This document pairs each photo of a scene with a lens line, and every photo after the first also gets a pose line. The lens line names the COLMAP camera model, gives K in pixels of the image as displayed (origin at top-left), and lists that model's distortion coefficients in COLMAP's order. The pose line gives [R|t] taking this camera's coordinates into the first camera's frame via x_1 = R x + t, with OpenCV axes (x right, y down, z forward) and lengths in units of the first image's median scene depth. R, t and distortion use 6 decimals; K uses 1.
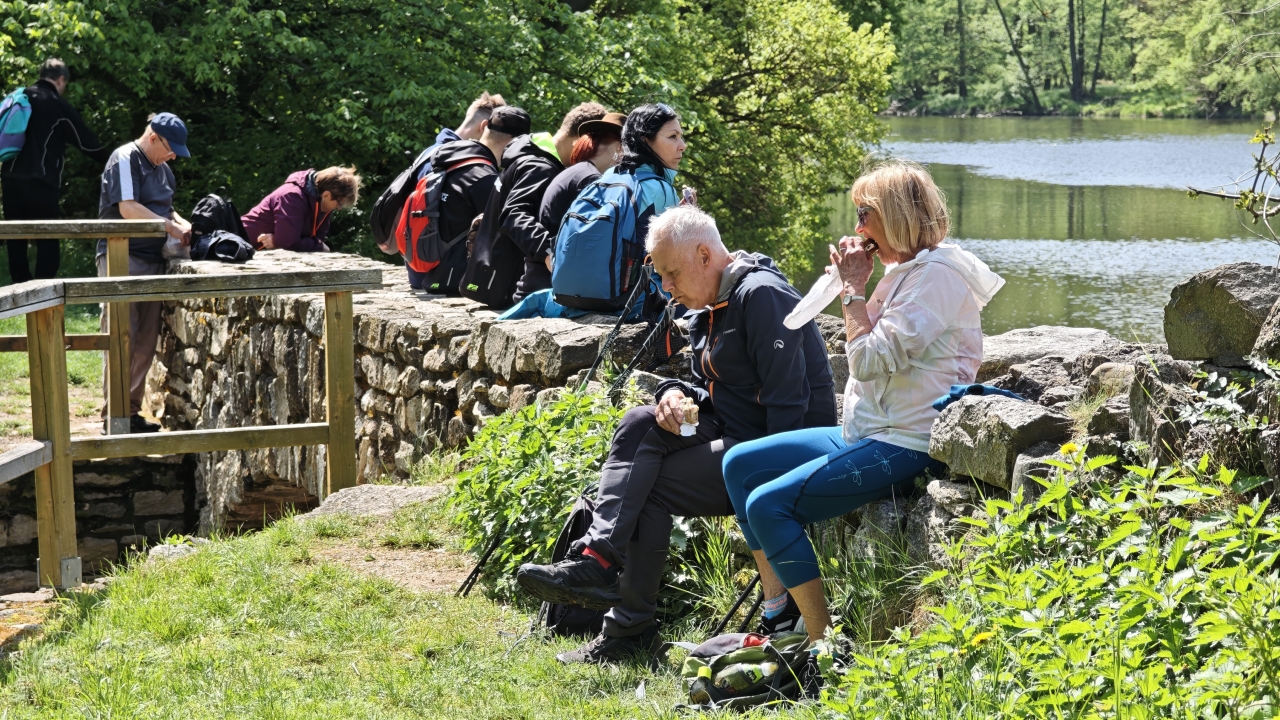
lens RADIAL K [[3844.3, 0, 639.9], [0, 3844.3, 358.7], [0, 0, 1]] dist [0.293838, 0.000000]
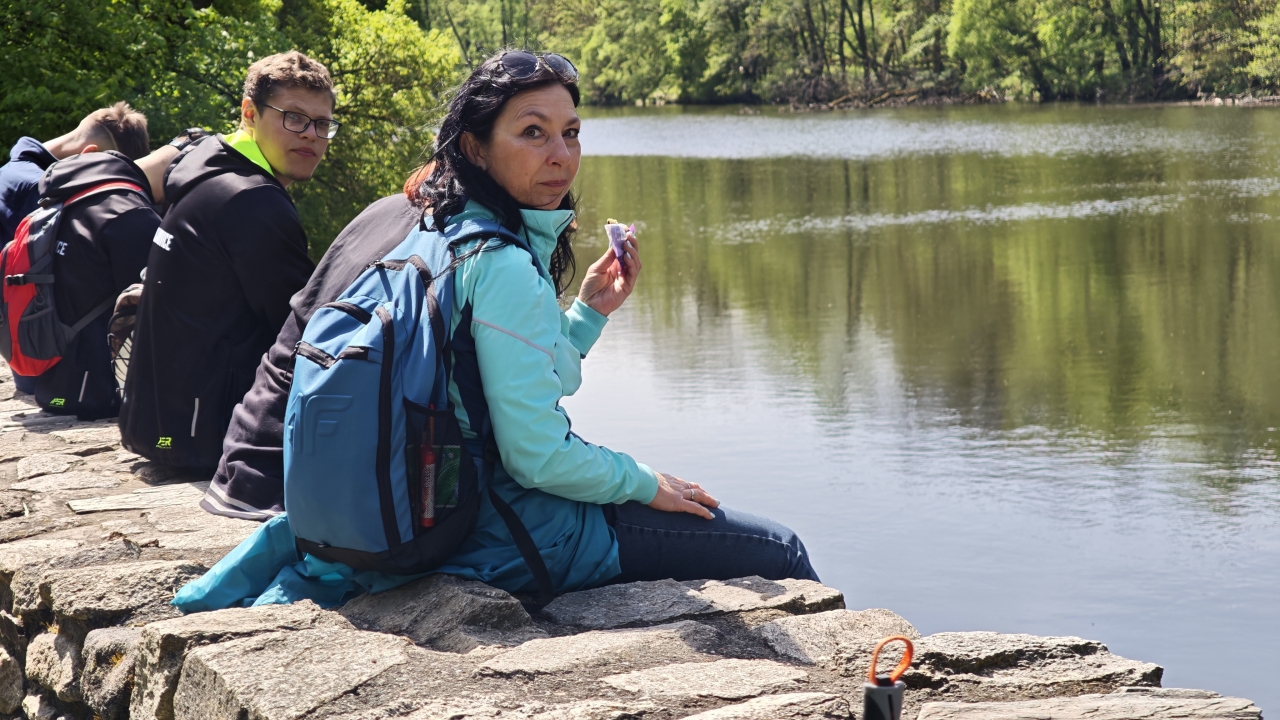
lens RADIAL K [[2471.3, 0, 639.3], [0, 2471.3, 365.4], [0, 0, 1]] dist [0.098856, 0.000000]
pose [[0.984961, -0.054328, 0.164011, -0.010348], [0.047704, 0.997889, 0.044063, -0.013887], [-0.166058, -0.035576, 0.985474, 0.230862]]
